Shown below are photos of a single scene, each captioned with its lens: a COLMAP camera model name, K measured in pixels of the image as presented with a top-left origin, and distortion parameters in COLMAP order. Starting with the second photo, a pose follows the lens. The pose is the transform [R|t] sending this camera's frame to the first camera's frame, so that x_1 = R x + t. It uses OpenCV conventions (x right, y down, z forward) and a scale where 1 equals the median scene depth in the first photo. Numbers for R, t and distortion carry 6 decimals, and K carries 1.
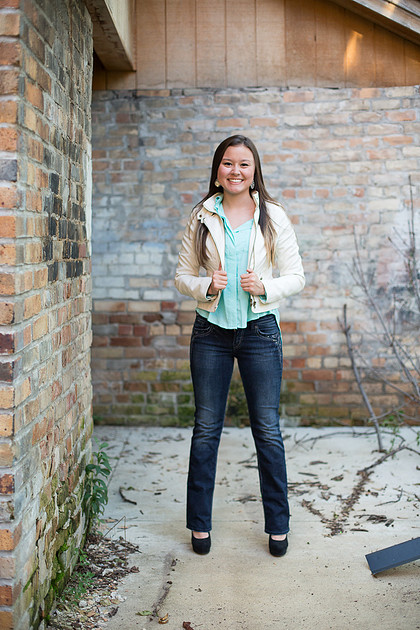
lens RADIAL K [[914.4, 0, 210.0], [0, 914.4, 315.0], [0, 0, 1]] dist [-0.135839, 0.096557]
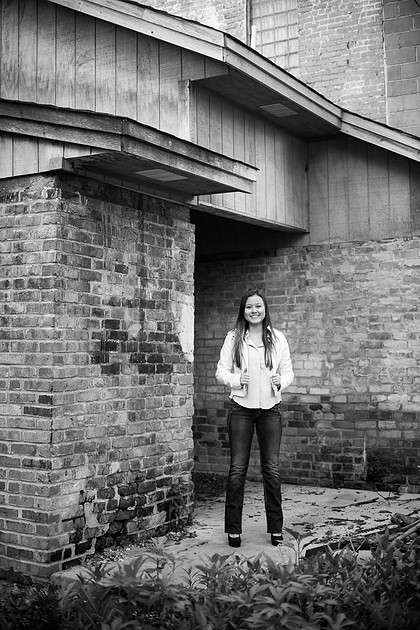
lens RADIAL K [[914.4, 0, 210.0], [0, 914.4, 315.0], [0, 0, 1]] dist [-0.135839, 0.096557]
pose [[0.867885, -0.024779, -0.496146, 0.497589], [-0.035203, 0.993176, -0.111181, 0.023827], [0.495516, 0.113958, 0.861091, -0.299483]]
